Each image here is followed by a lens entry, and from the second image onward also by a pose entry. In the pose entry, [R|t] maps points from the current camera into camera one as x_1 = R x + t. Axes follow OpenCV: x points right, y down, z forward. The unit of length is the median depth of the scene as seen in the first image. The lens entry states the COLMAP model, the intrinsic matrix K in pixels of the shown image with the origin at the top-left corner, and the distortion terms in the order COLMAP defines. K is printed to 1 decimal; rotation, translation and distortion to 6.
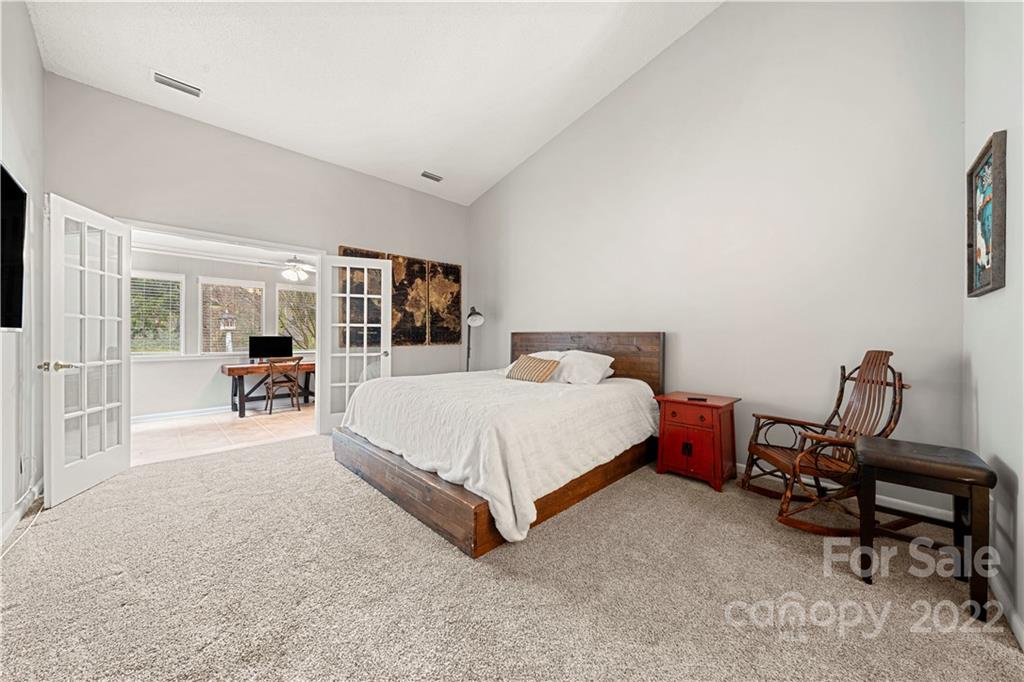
lens RADIAL K [[365.0, 0, 512.0], [0, 365.0, 341.0], [0, 0, 1]] dist [0.000310, 0.000088]
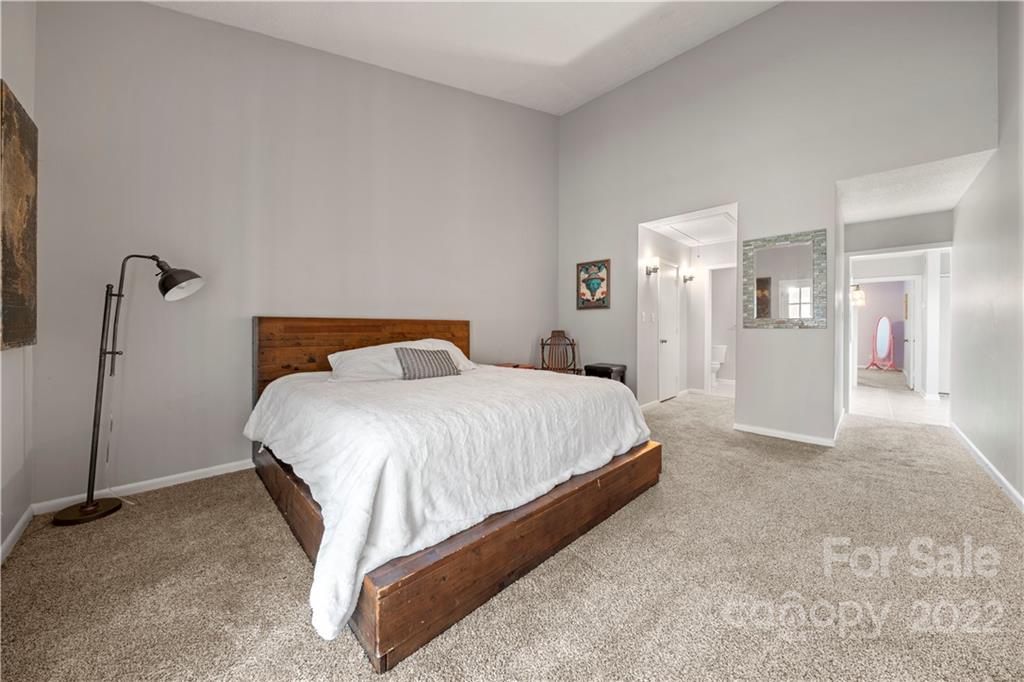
lens RADIAL K [[355.0, 0, 510.5], [0, 355.0, 336.4], [0, 0, 1]] dist [-0.000793, 0.000015]
pose [[0.010017, -0.033136, 0.999401, -0.974196], [0.013795, 0.999360, 0.032996, -0.009281], [-0.999855, 0.013457, 0.010467, 1.042845]]
